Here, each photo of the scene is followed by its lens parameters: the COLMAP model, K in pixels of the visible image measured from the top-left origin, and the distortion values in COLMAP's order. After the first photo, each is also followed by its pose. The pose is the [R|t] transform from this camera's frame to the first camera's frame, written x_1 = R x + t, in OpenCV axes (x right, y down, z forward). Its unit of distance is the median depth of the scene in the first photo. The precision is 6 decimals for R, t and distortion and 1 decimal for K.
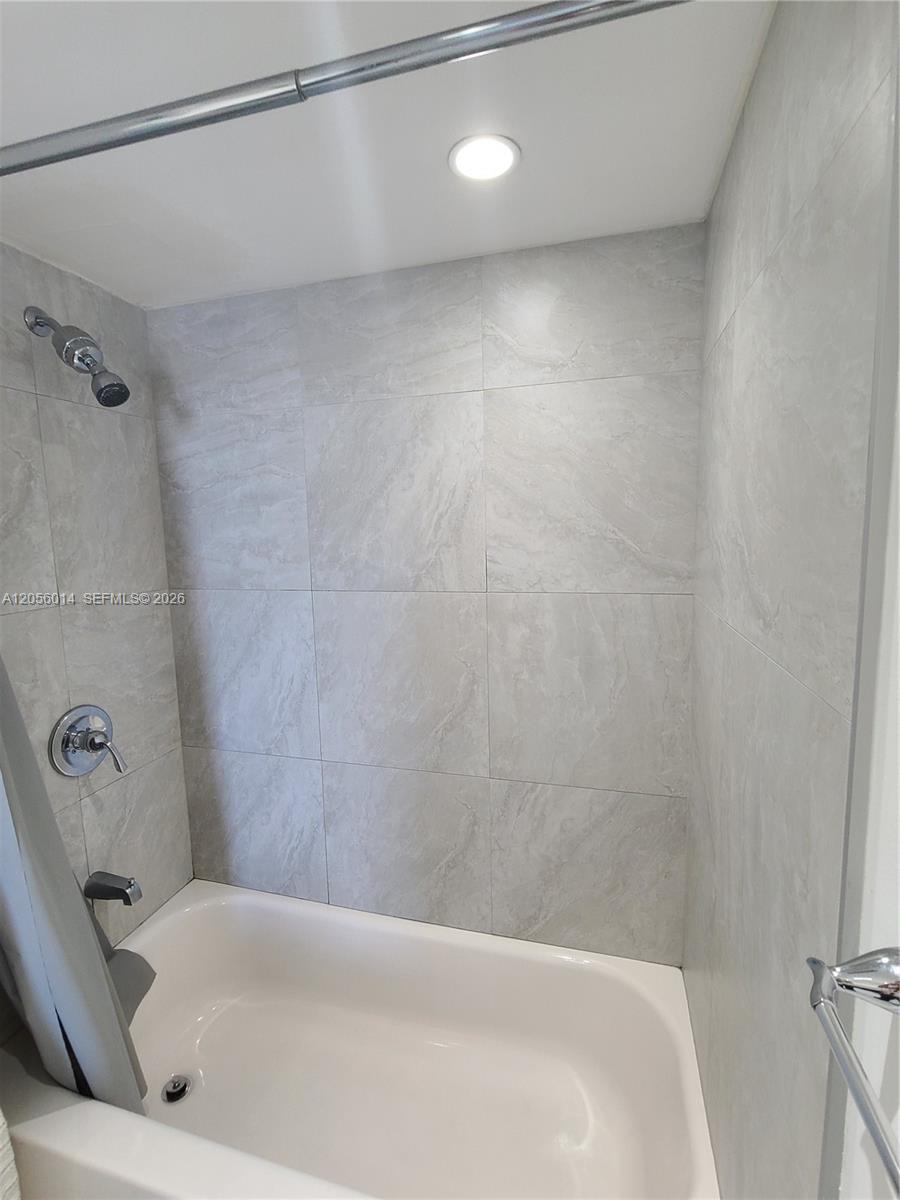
lens RADIAL K [[558.9, 0, 446.9], [0, 558.9, 587.0], [0, 0, 1]] dist [0.000330, -0.001548]
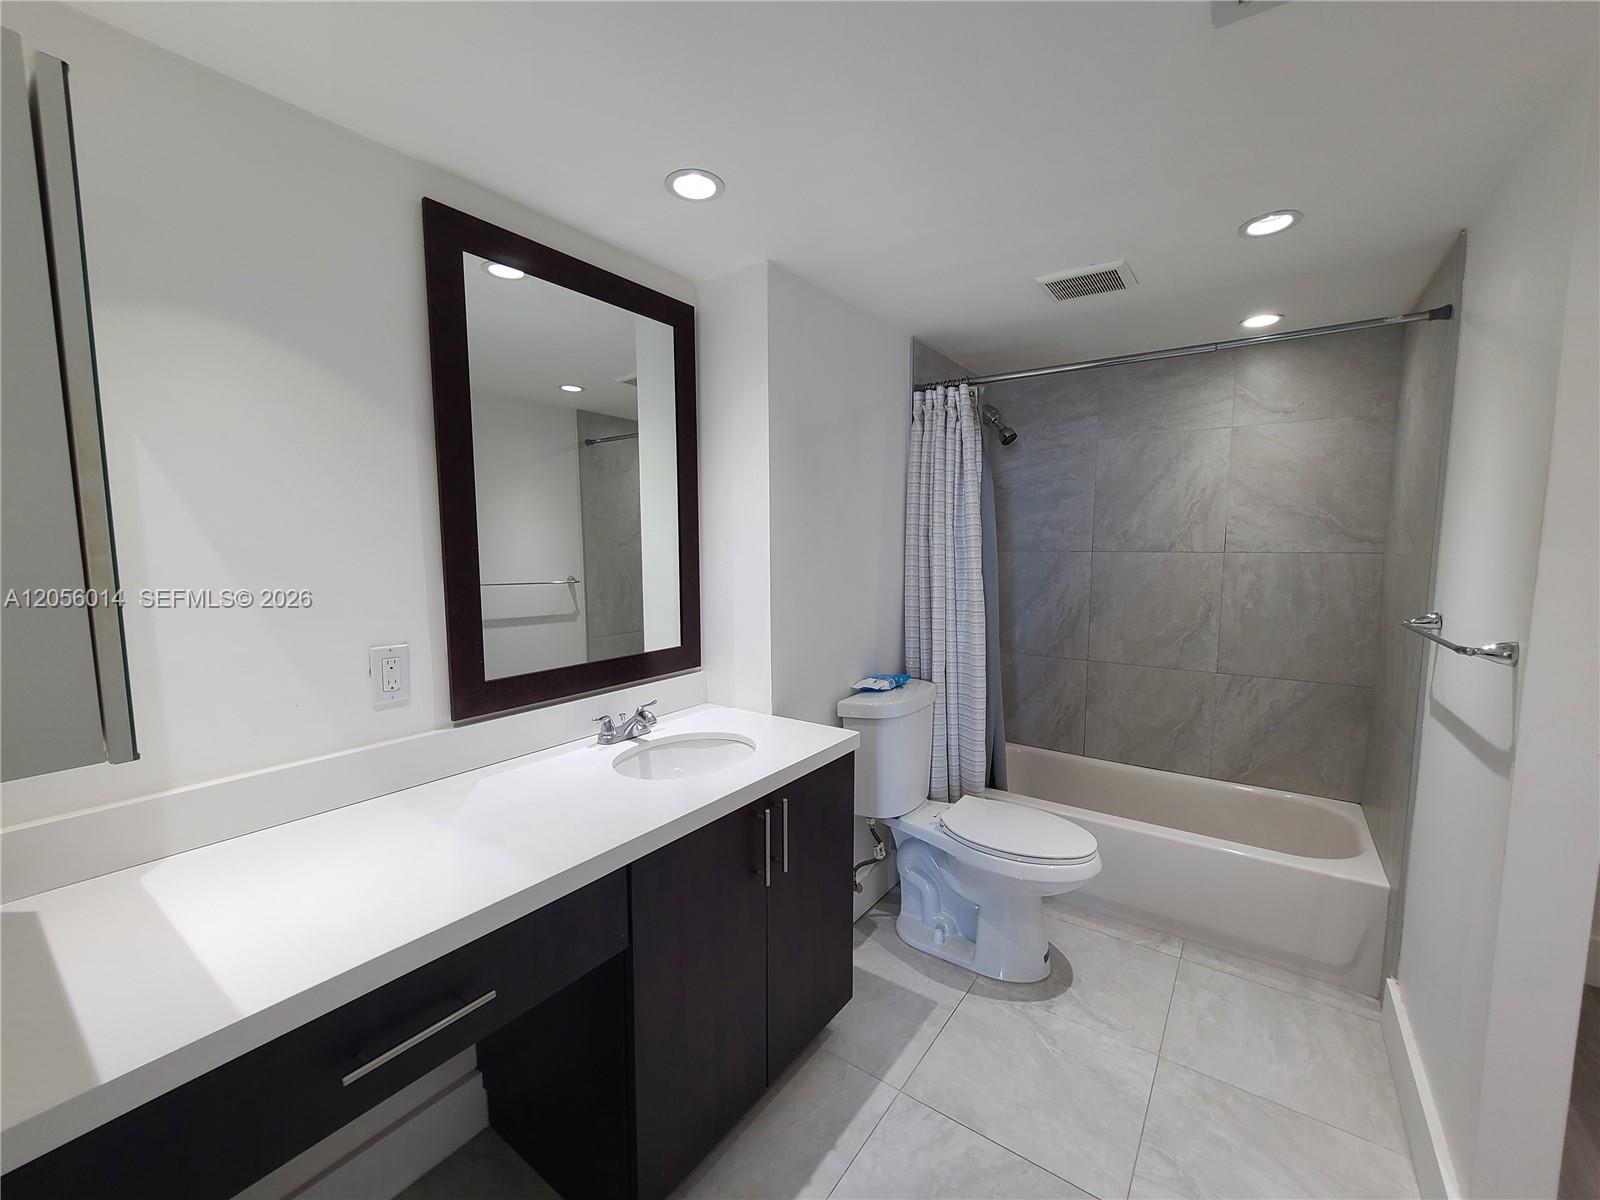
lens RADIAL K [[656.4, 0, 791.9], [0, 656.4, 605.2], [0, 0, 1]] dist [-0.002781, -0.000033]
pose [[0.938295, 0.054331, -0.341541, -0.430553], [-0.057959, 0.998319, -0.000420, 0.227747], [0.340944, 0.020190, 0.939867, -1.152912]]
